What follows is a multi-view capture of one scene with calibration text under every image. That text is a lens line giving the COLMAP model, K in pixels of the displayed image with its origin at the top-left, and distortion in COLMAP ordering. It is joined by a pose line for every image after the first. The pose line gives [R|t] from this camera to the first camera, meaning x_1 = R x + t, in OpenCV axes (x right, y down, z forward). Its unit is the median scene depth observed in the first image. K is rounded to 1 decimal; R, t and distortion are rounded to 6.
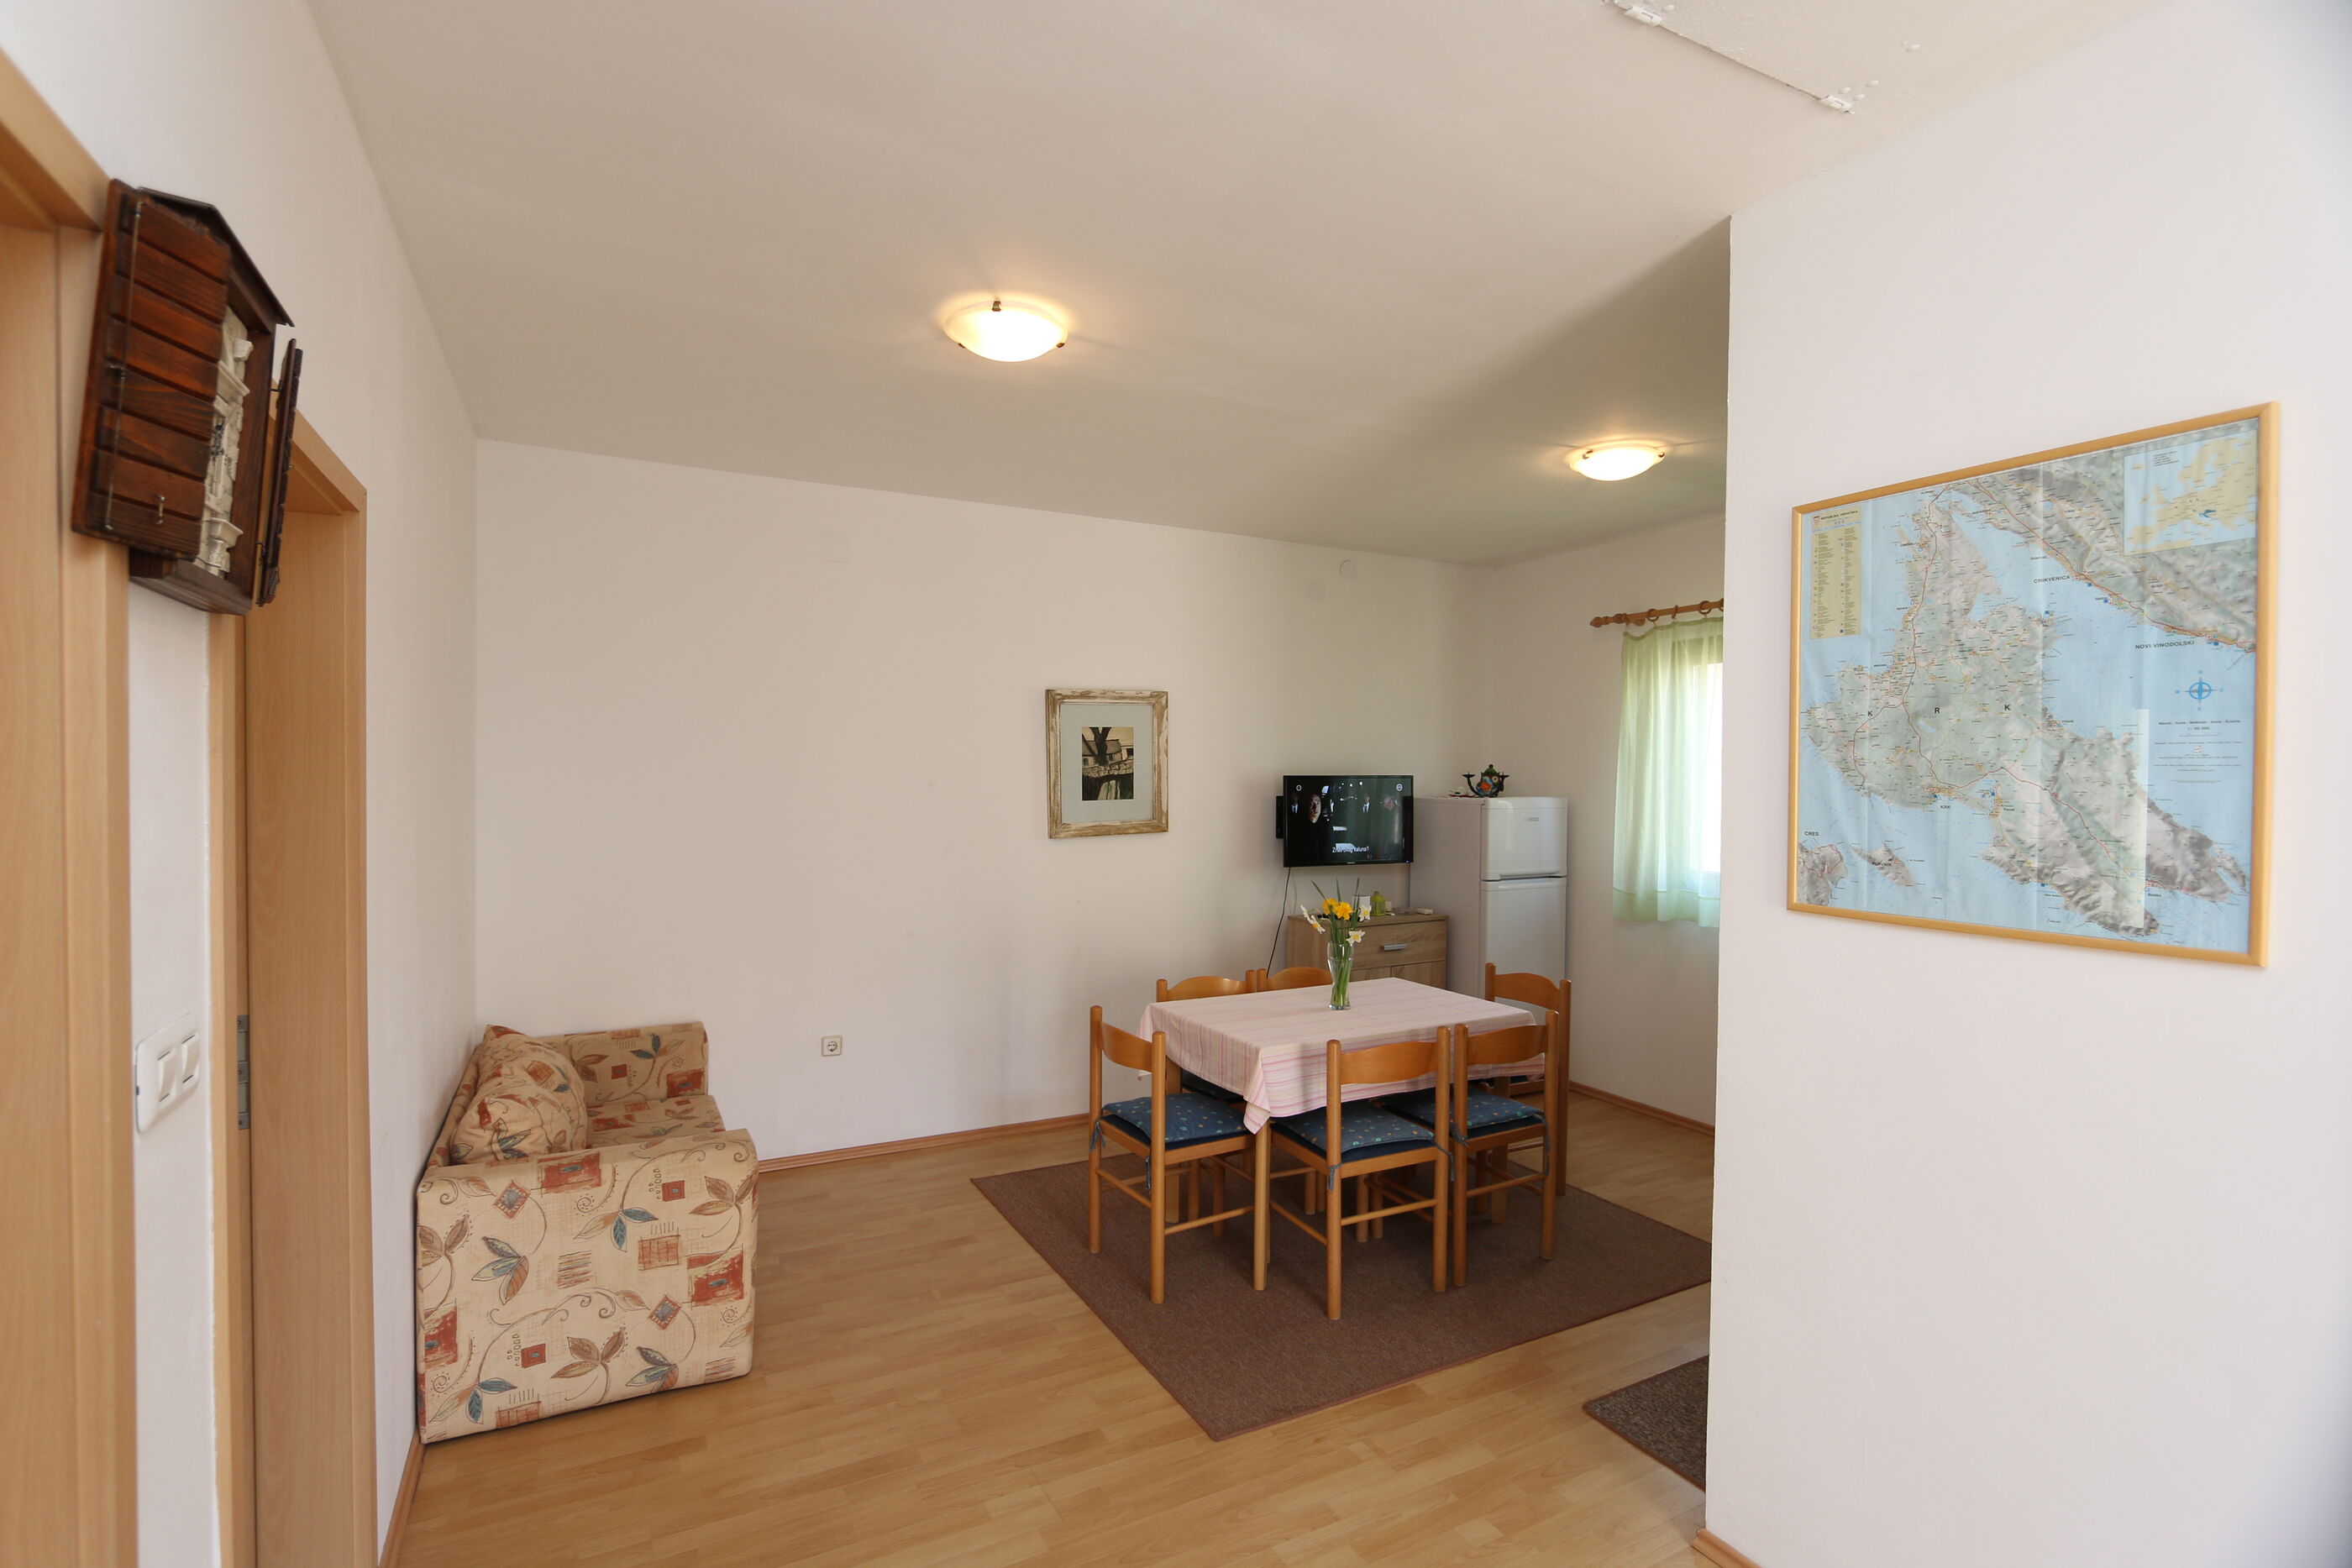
lens RADIAL K [[1073.7, 0, 1160.3], [0, 1073.7, 792.5], [0, 0, 1]] dist [-0.012610, 0.000464]
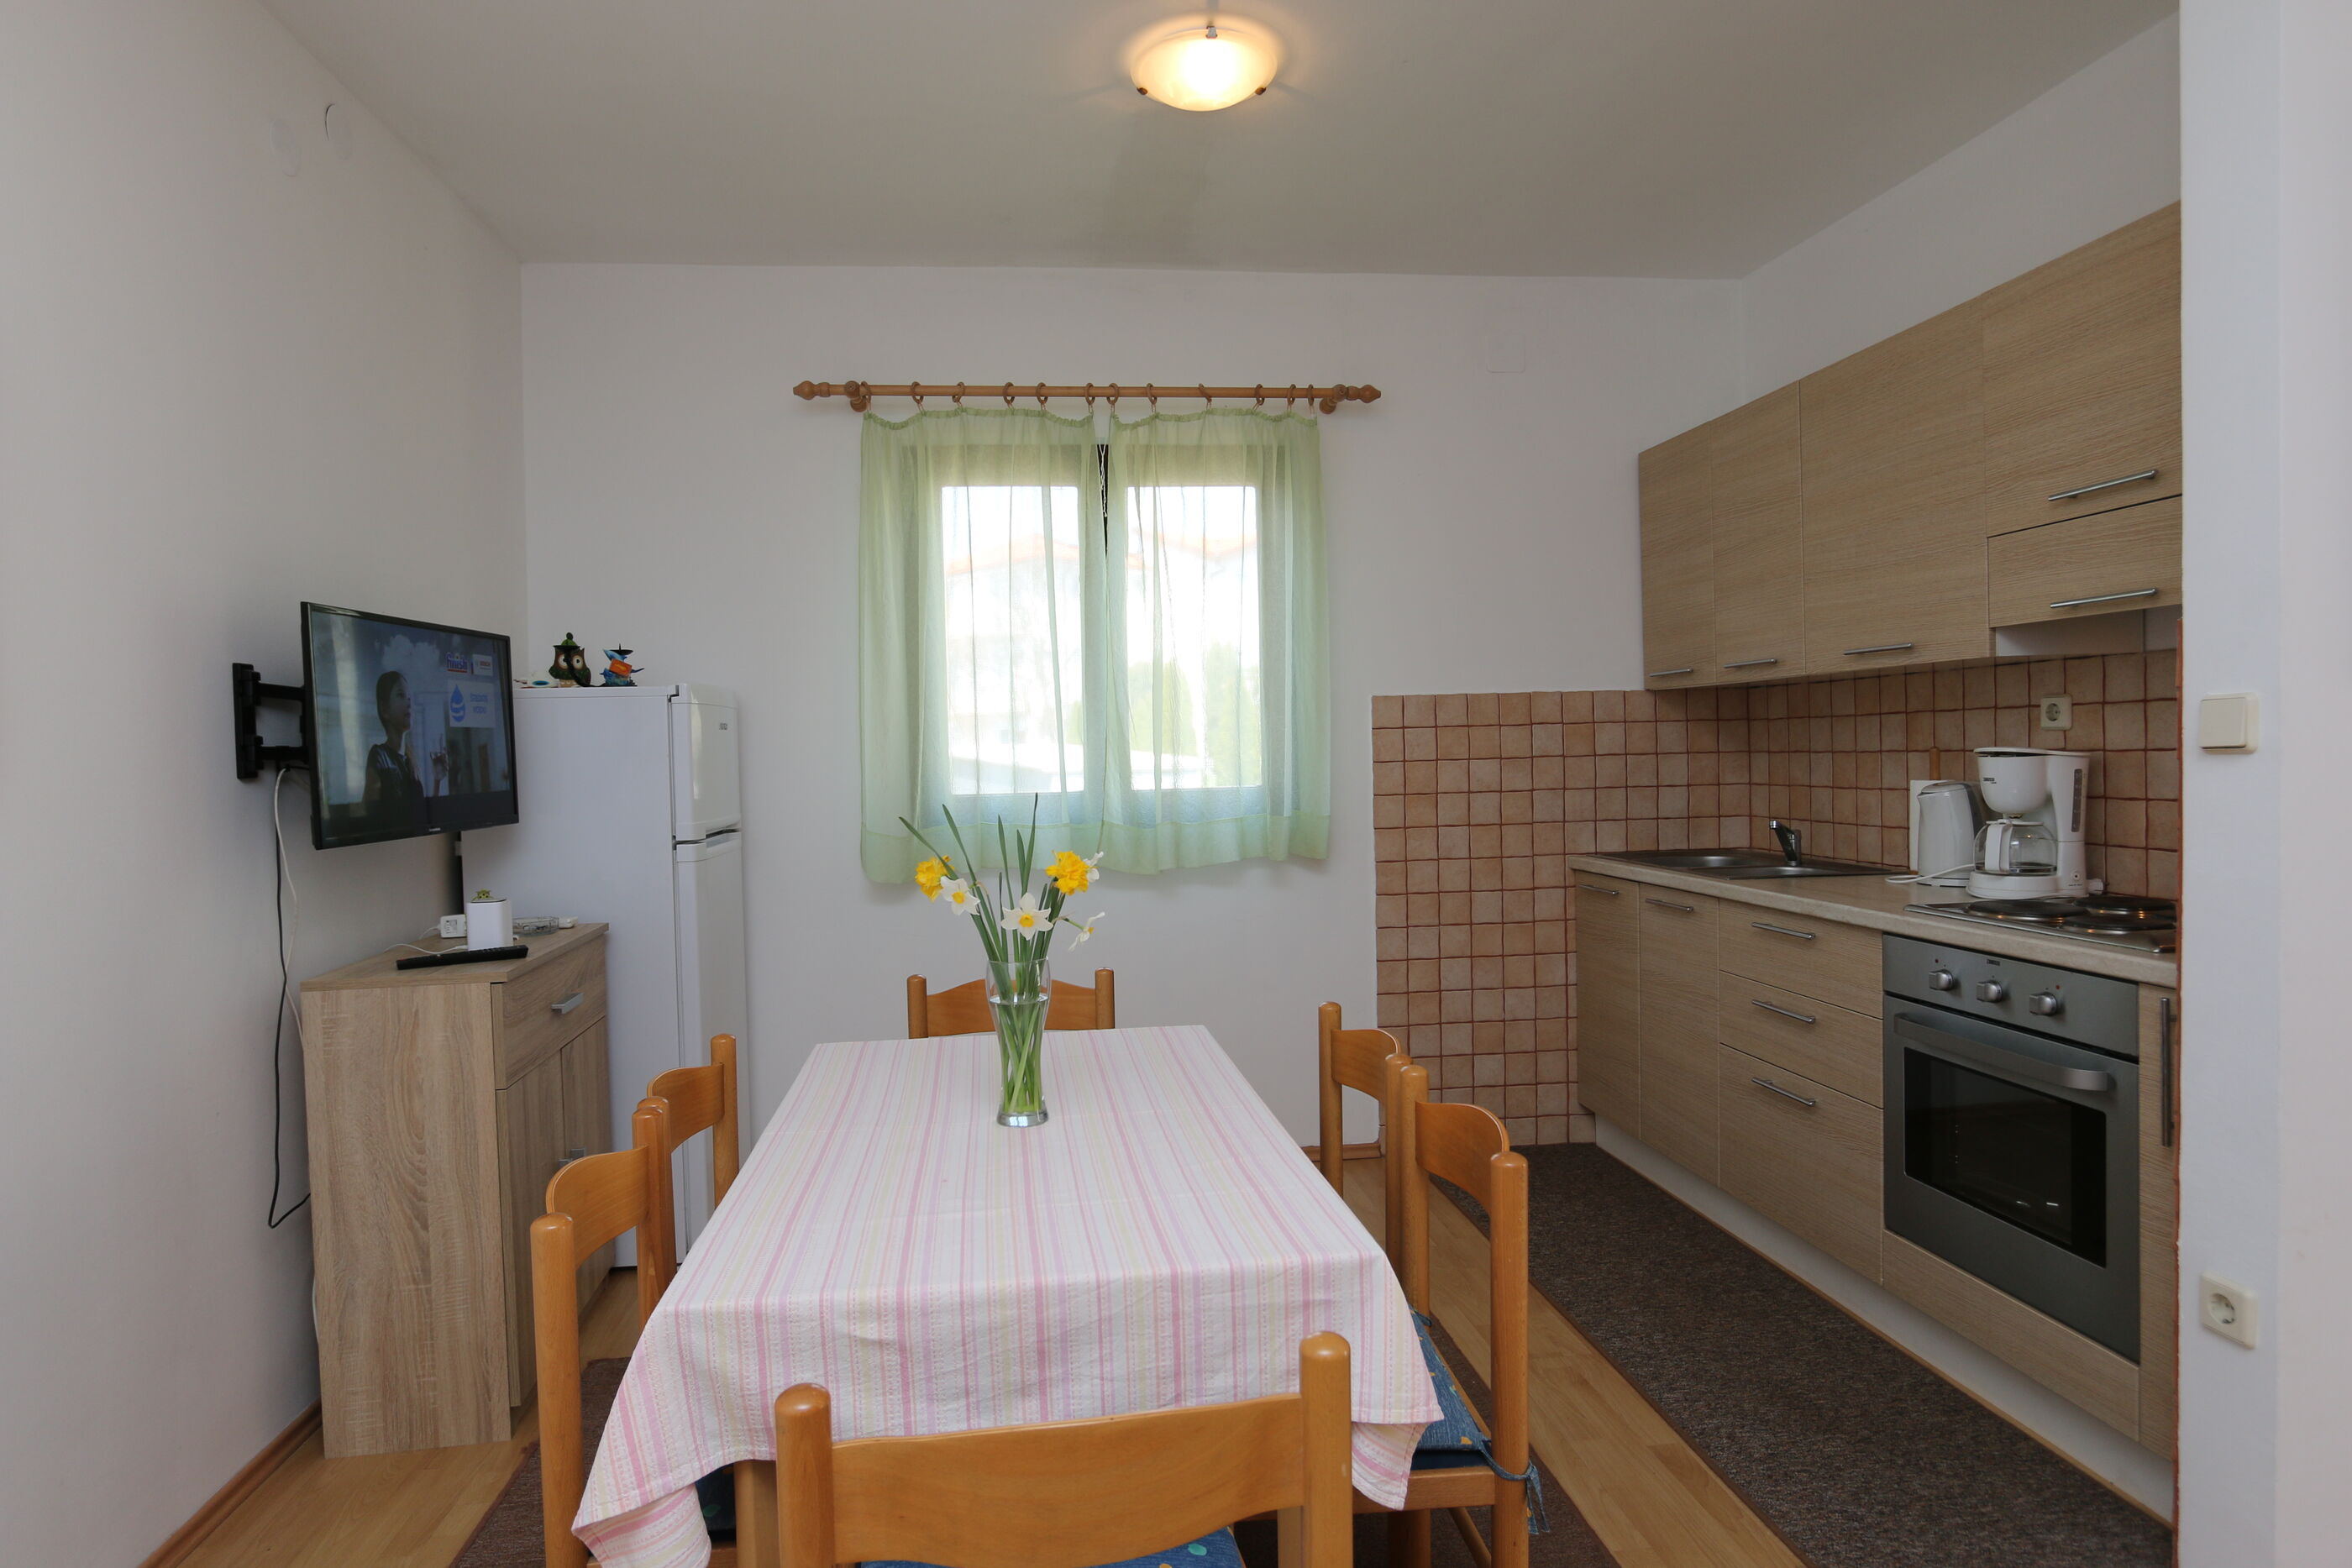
lens RADIAL K [[1281.1, 0, 1157.0], [0, 1281.1, 788.2], [0, 0, 1]] dist [-0.005107, -0.000084]
pose [[0.360860, -0.044698, 0.931548, -0.268978], [0.041791, 0.998622, 0.031728, 0.065069], [-0.931683, 0.027481, 0.362231, 0.804683]]
